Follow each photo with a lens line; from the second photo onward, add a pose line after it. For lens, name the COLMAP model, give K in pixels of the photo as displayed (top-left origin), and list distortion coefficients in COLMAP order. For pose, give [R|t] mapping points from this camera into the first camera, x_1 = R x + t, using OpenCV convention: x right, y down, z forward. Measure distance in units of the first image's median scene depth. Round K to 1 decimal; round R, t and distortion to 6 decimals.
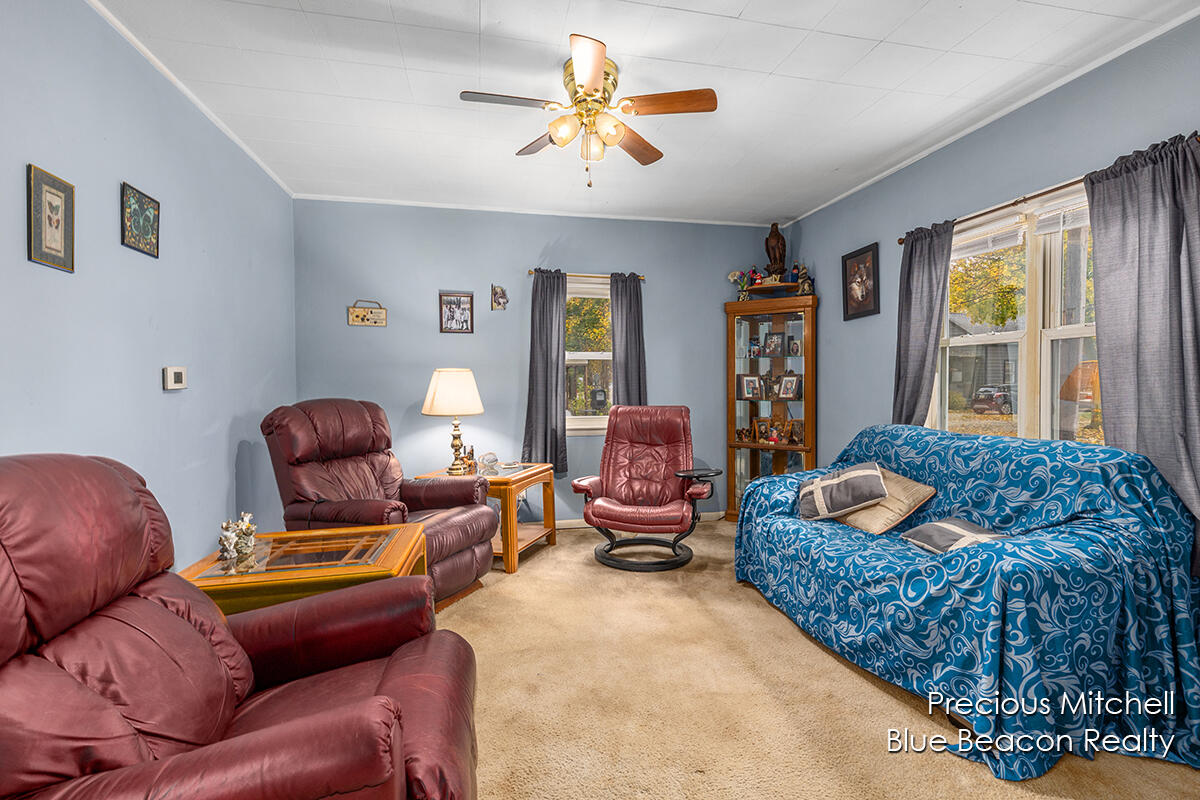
lens RADIAL K [[551.6, 0, 609.4], [0, 551.6, 390.4], [0, 0, 1]] dist [0.002384, 0.001098]
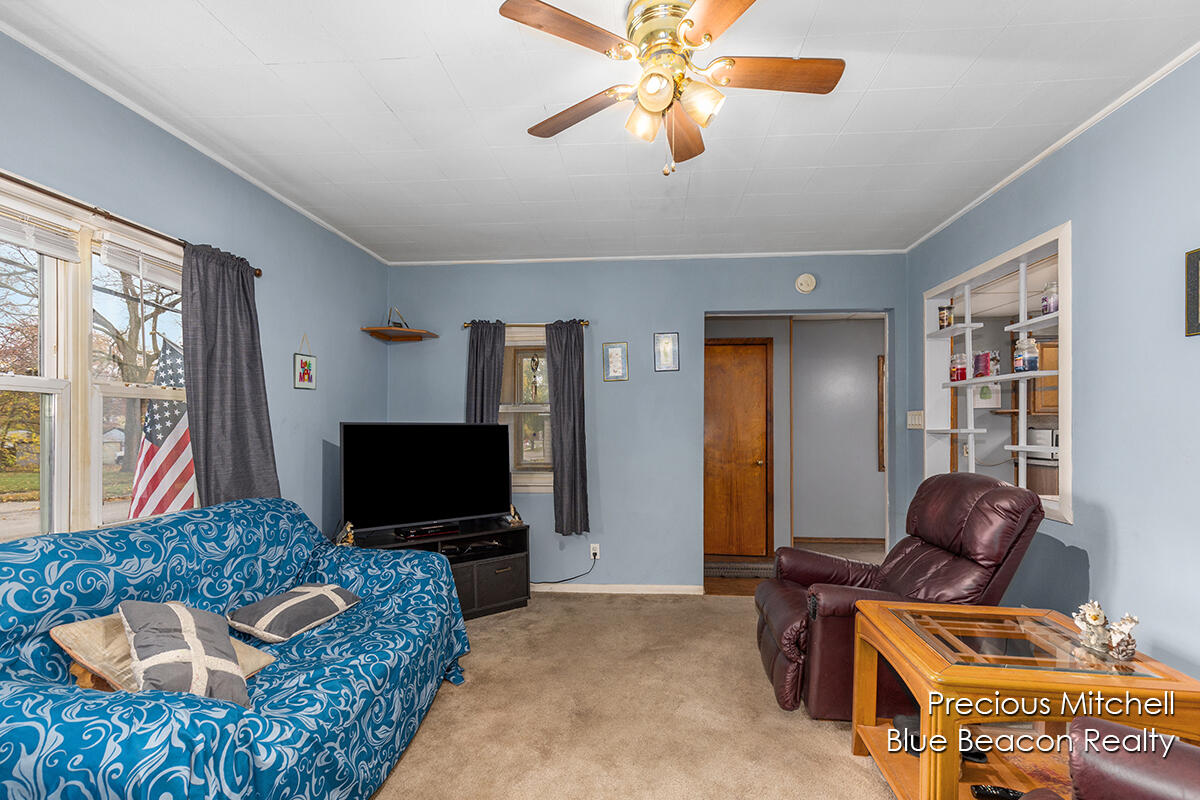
lens RADIAL K [[551.6, 0, 620.9], [0, 551.6, 427.1], [0, 0, 1]] dist [0.002384, 0.001098]
pose [[-0.959590, 0.005782, 0.281342, -0.134134], [0.010431, 0.999833, 0.015031, -0.041806], [-0.281208, 0.017358, -0.959490, 1.277581]]
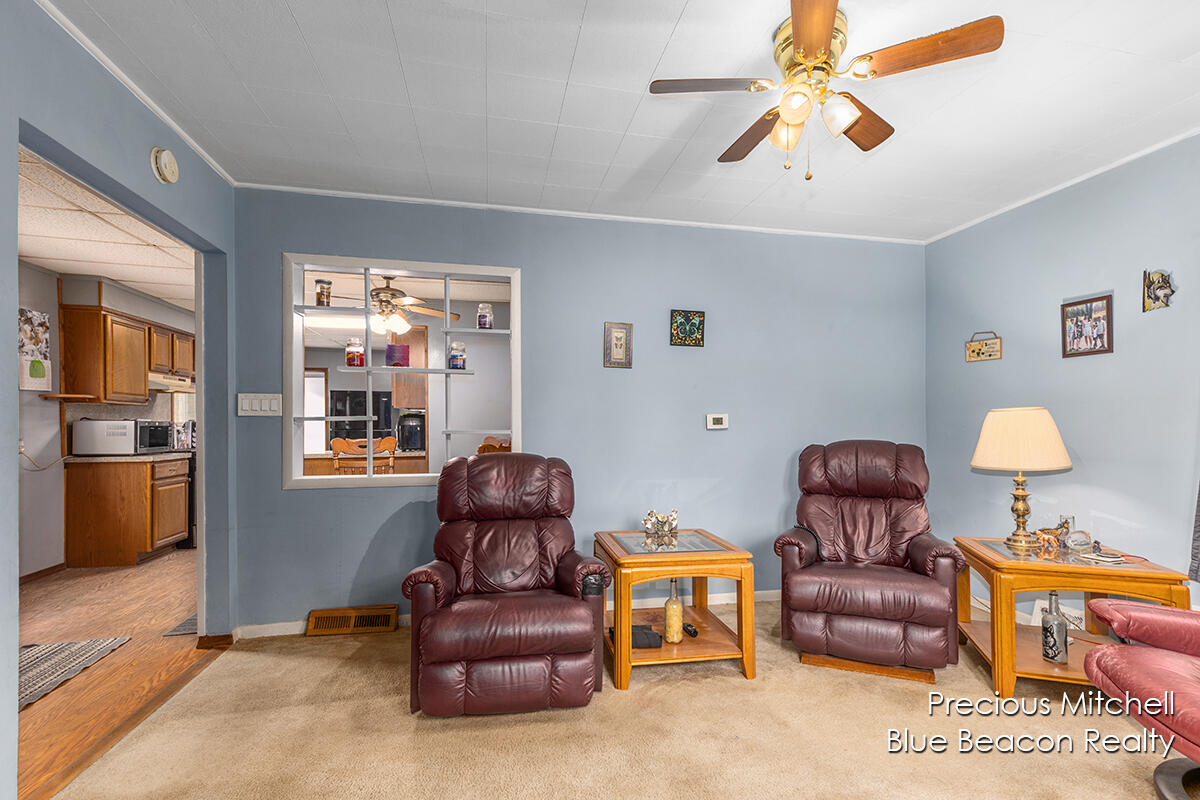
lens RADIAL K [[551.6, 0, 601.6], [0, 551.6, 410.8], [0, 0, 1]] dist [0.002384, 0.001098]
pose [[0.006451, -0.021582, -0.999746, 0.563425], [-0.017138, 0.999618, -0.021690, -0.010124], [0.999832, 0.017274, 0.006078, 0.509401]]
